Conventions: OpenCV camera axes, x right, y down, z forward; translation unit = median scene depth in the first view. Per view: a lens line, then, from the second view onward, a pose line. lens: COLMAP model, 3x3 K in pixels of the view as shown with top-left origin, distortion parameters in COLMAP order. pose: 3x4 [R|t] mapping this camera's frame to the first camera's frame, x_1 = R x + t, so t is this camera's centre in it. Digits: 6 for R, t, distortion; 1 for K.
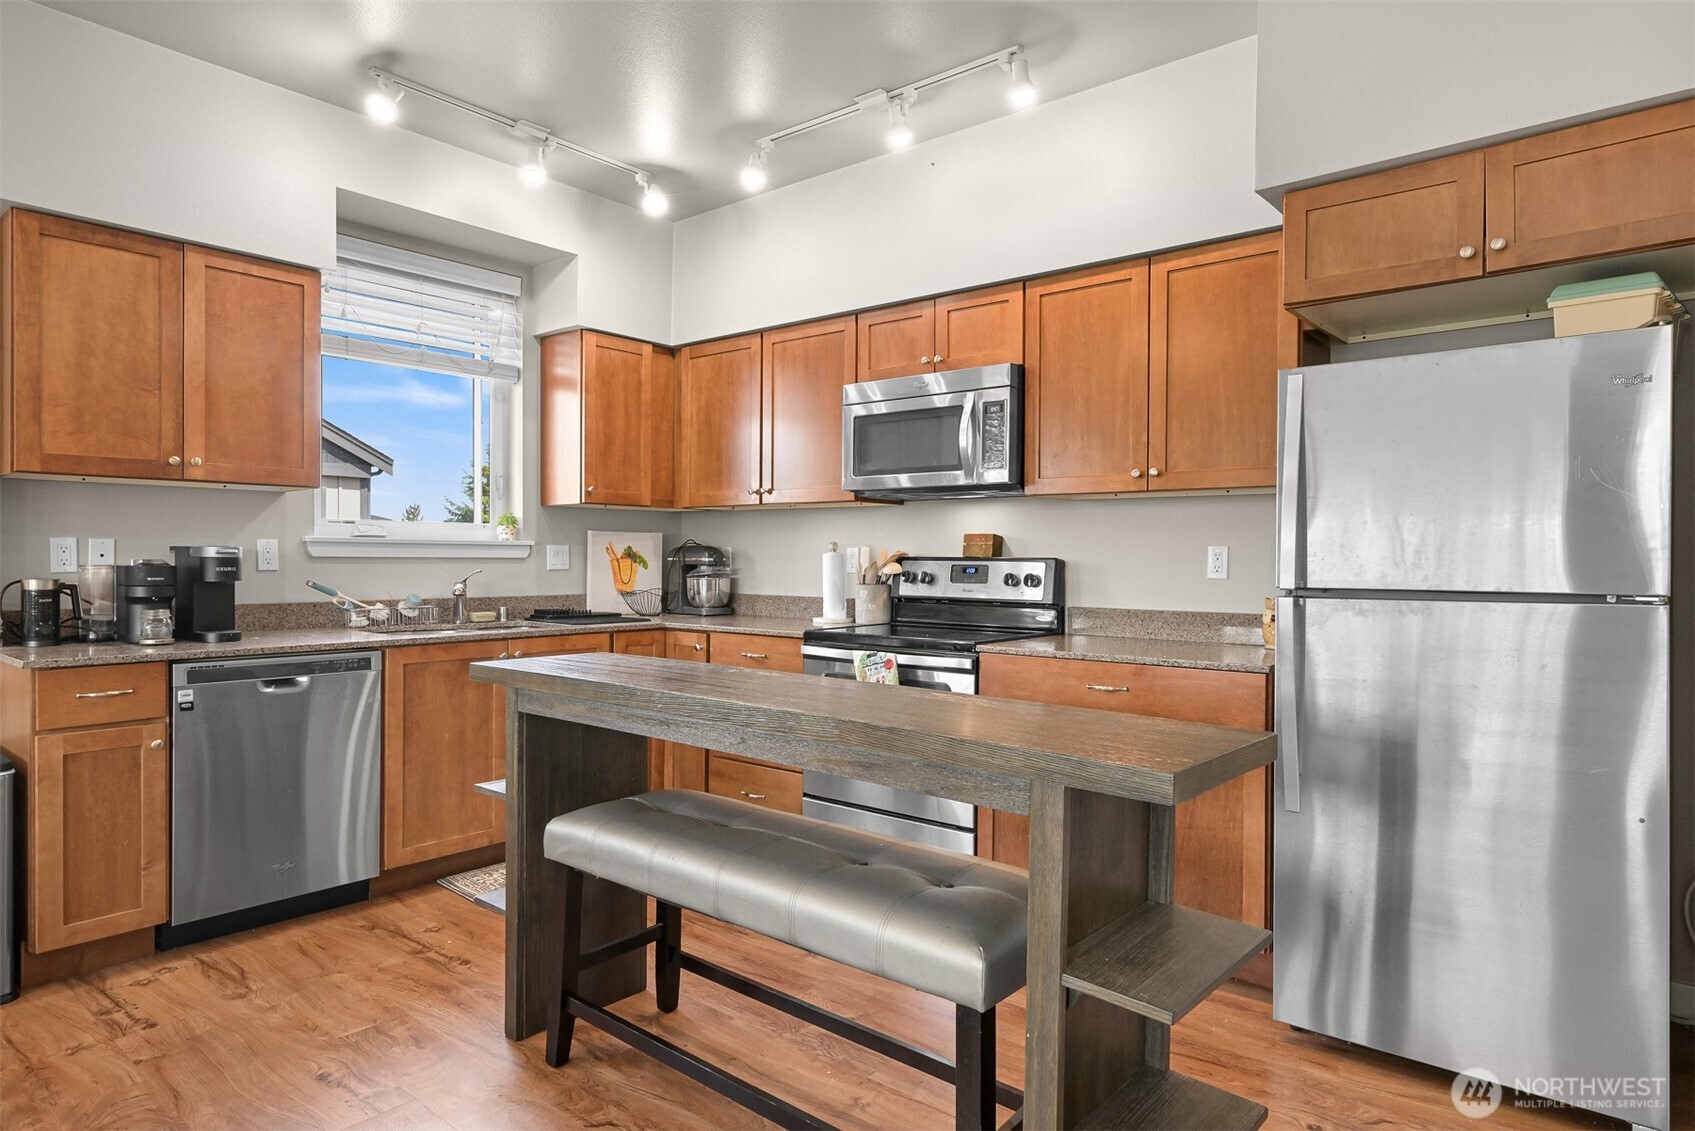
lens RADIAL K [[987.0, 0, 874.9], [0, 987.0, 565.5], [0, 0, 1]] dist [0.000297, 0.000518]
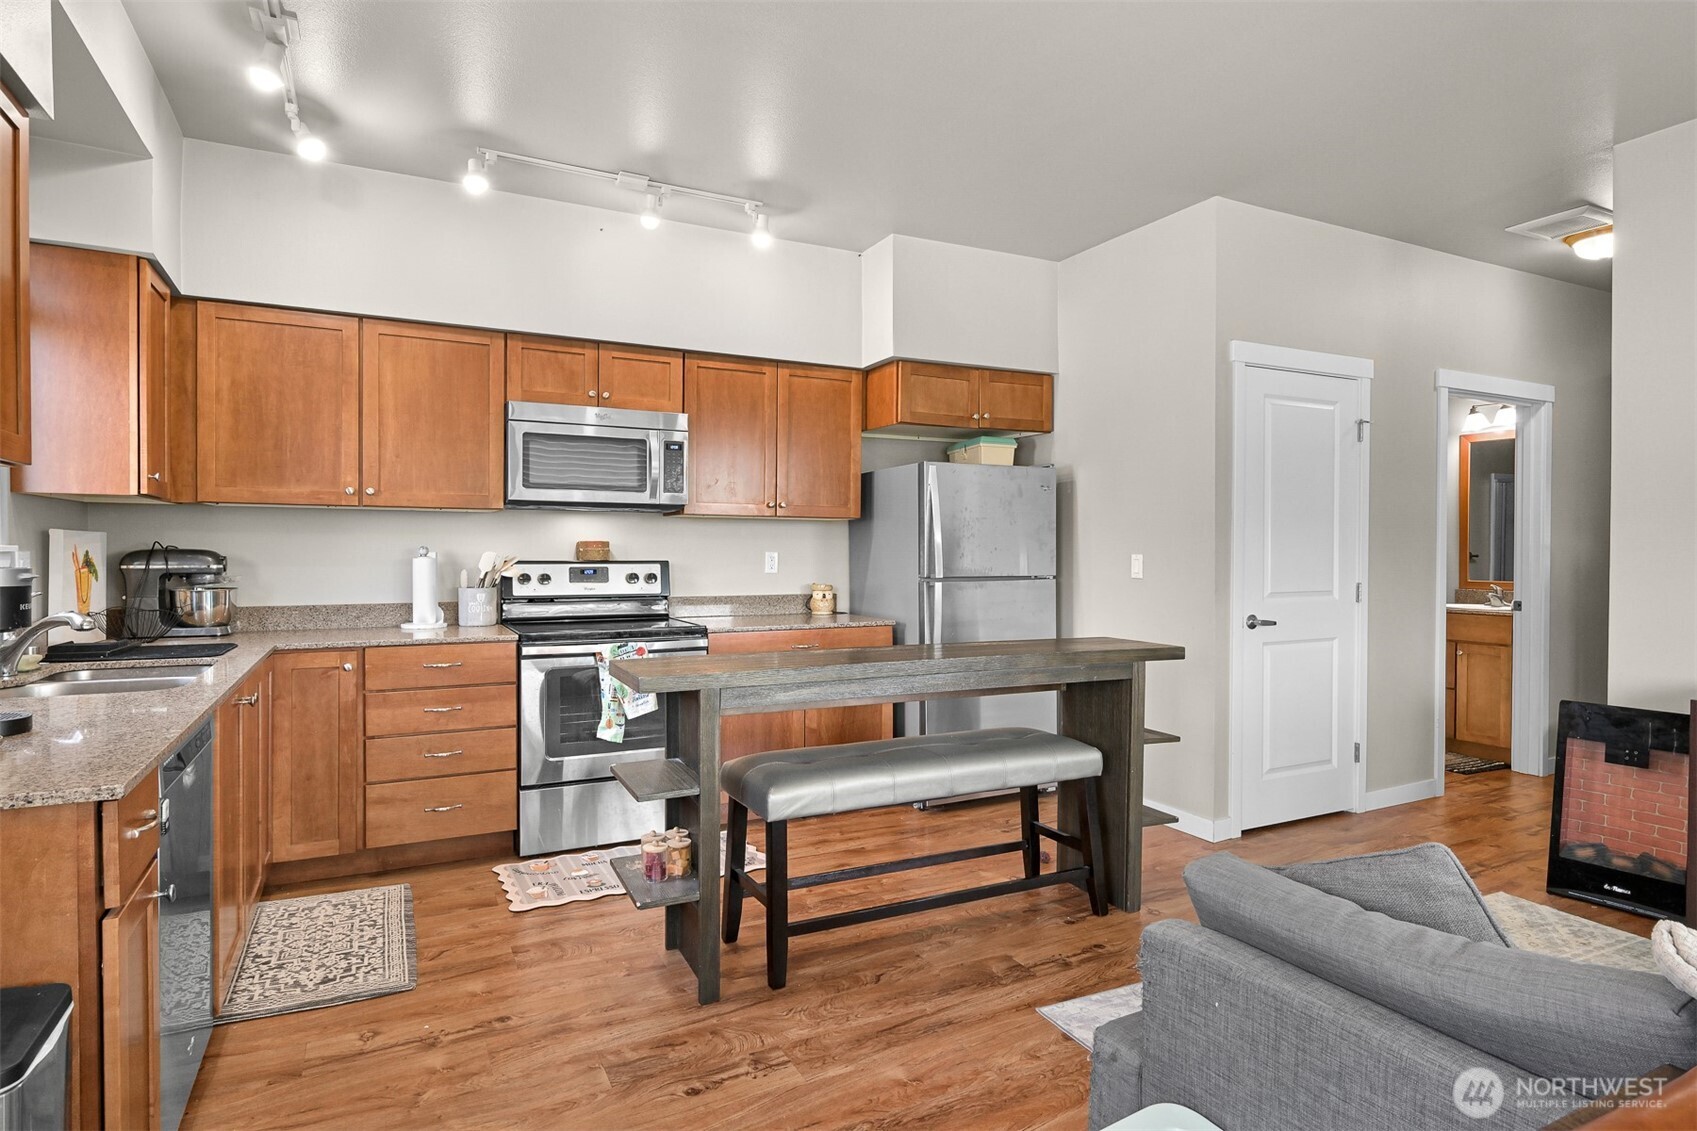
lens RADIAL K [[898.3, 0, 843.5], [0, 898.3, 558.5], [0, 0, 1]] dist [0.001949, 0.000058]
pose [[0.409763, -0.014002, 0.912085, -0.787747], [0.006906, 0.999901, 0.012247, -0.022783], [-0.912166, 0.001280, 0.409819, 0.284587]]
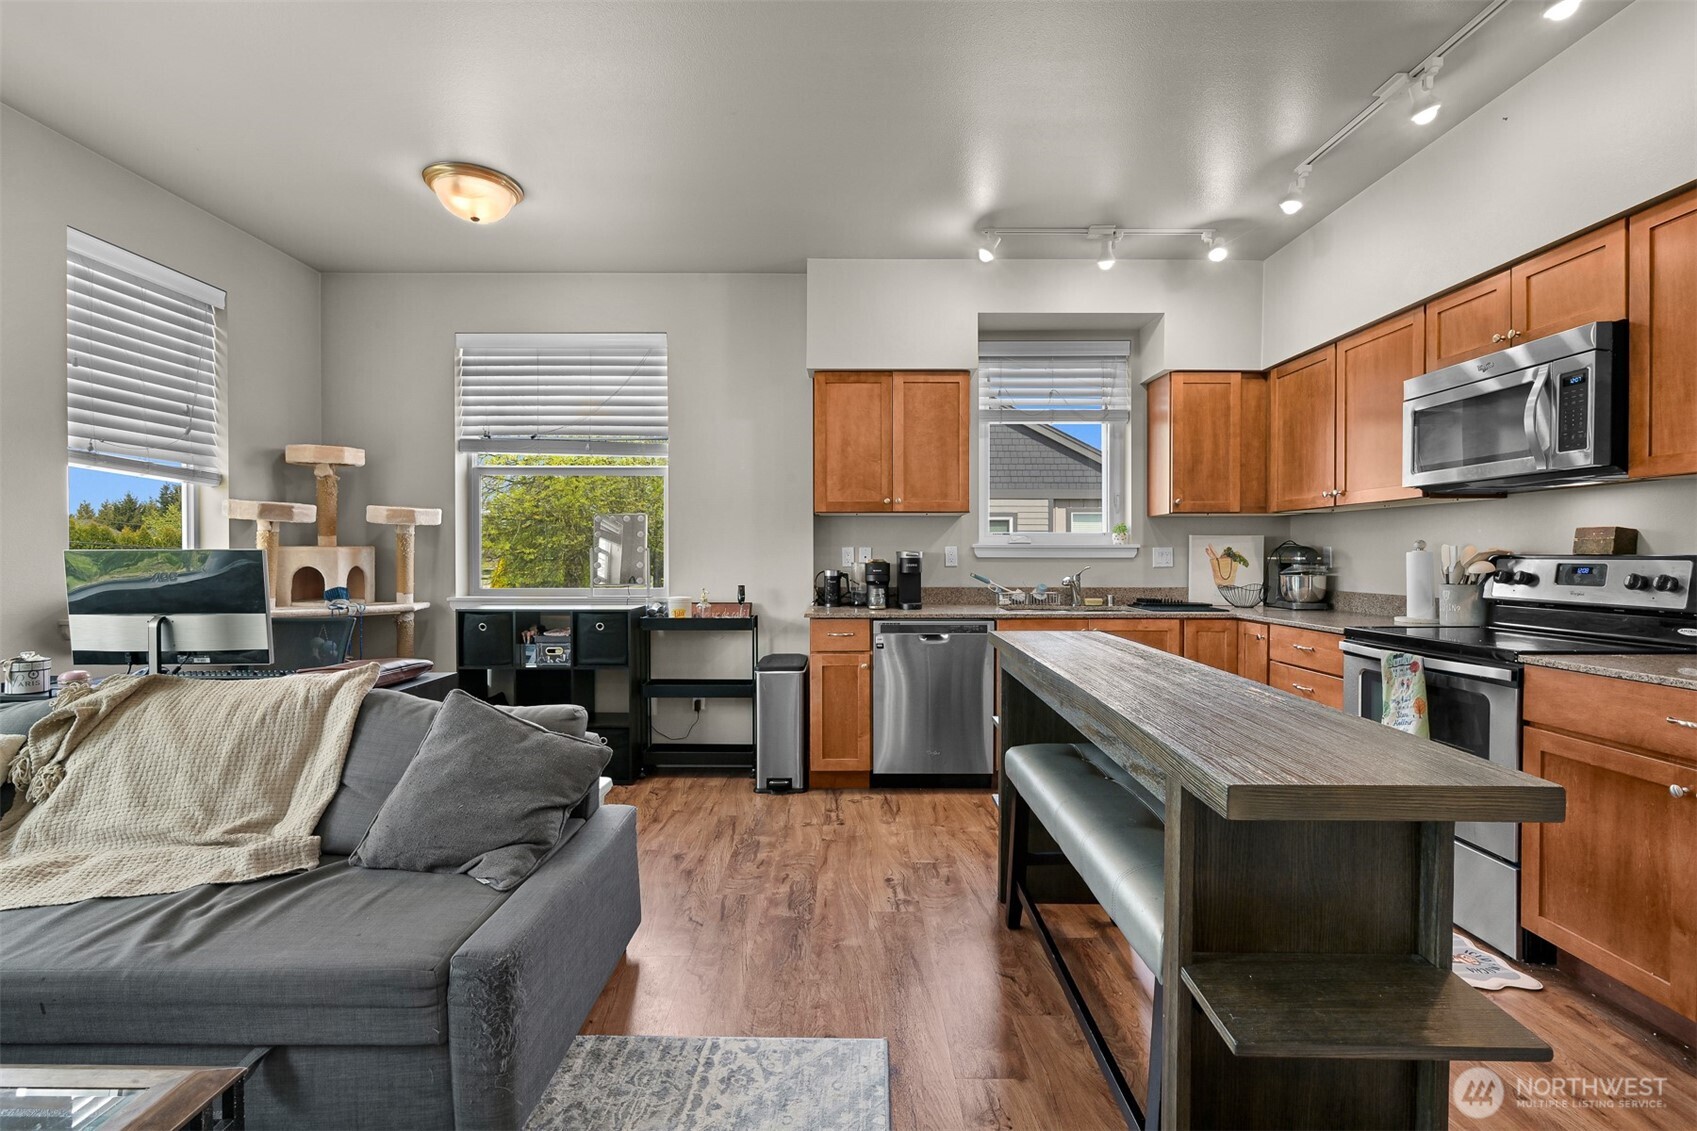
lens RADIAL K [[770.1, 0, 848.5], [0, 770.1, 565.5], [0, 0, 1]] dist [-0.000498, 0.000011]
pose [[0.635618, 0.003879, -0.771994, 0.214470], [-0.002638, 0.999992, 0.002852, 0.000712], [0.771999, 0.000224, 0.635624, 0.087649]]
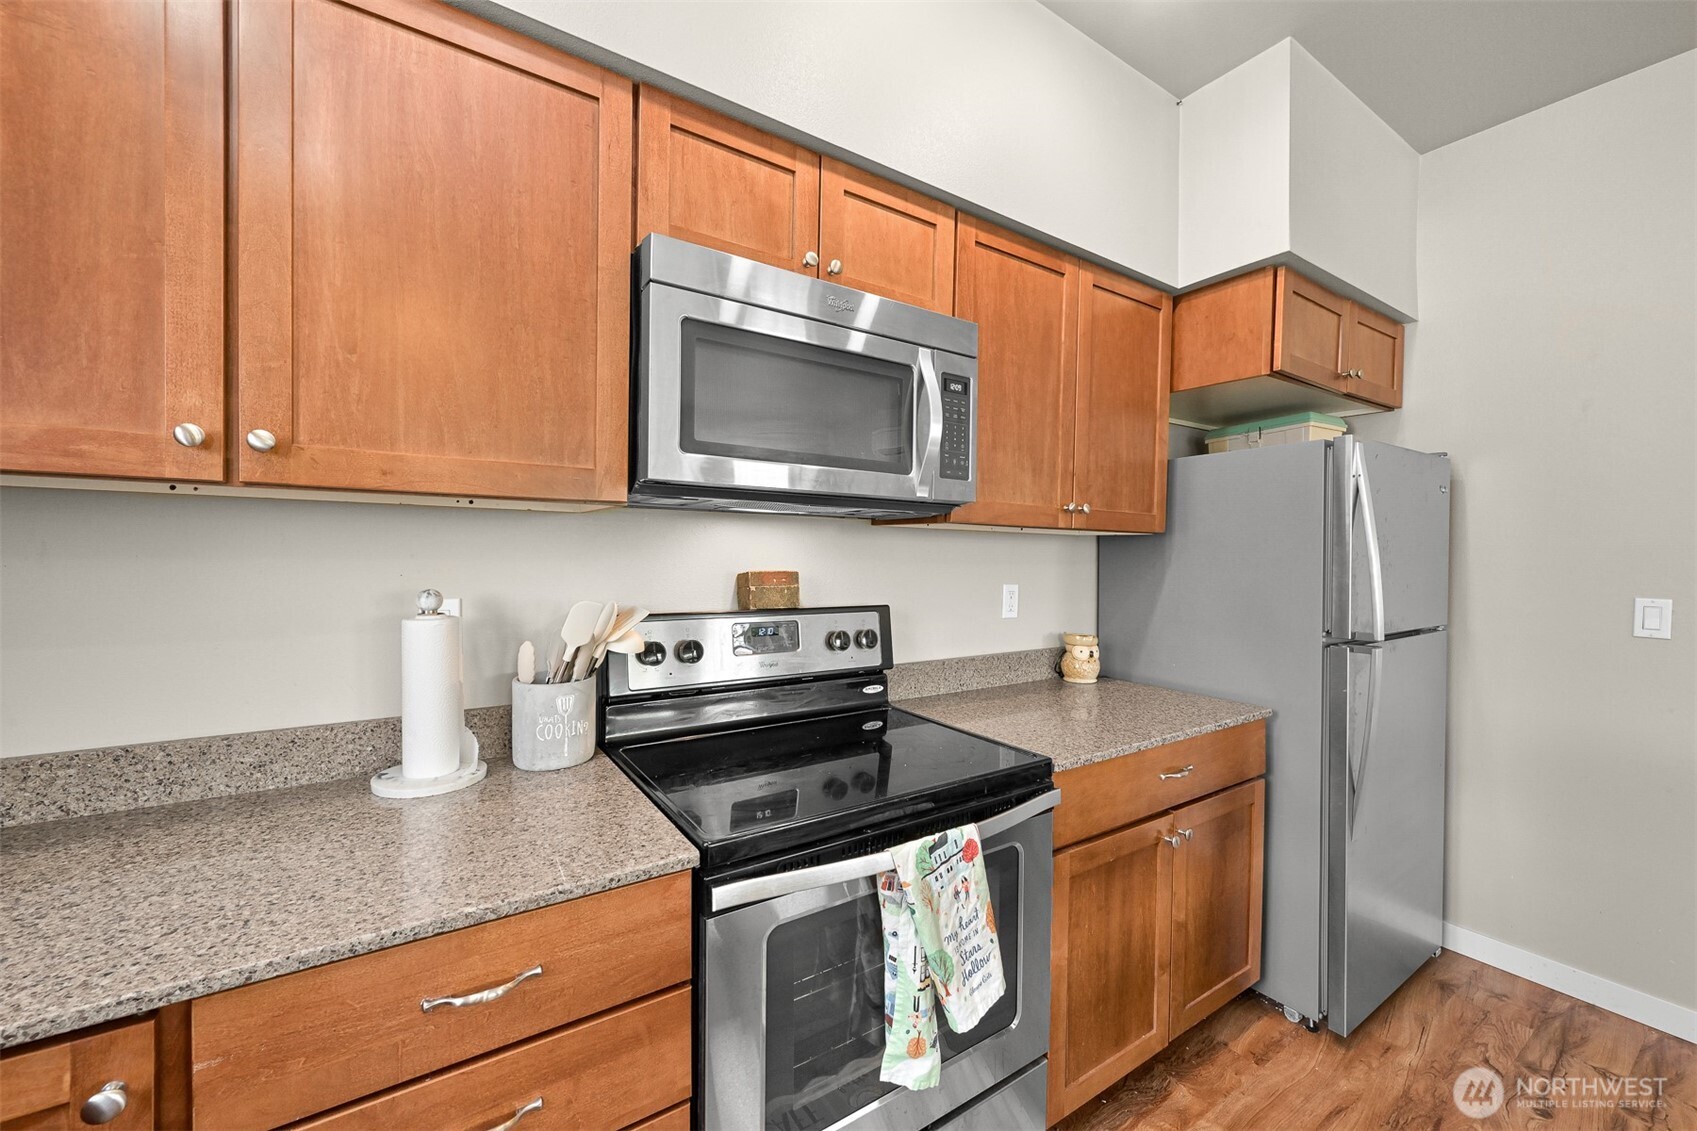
lens RADIAL K [[660.1, 0, 812.5], [0, 660.1, 565.8], [0, 0, 1]] dist [-0.000613, -0.000278]
pose [[0.342682, -0.019497, 0.939249, -0.289732], [-0.002484, 0.999762, 0.021659, -0.045943], [-0.939448, -0.009756, 0.342553, 0.853092]]
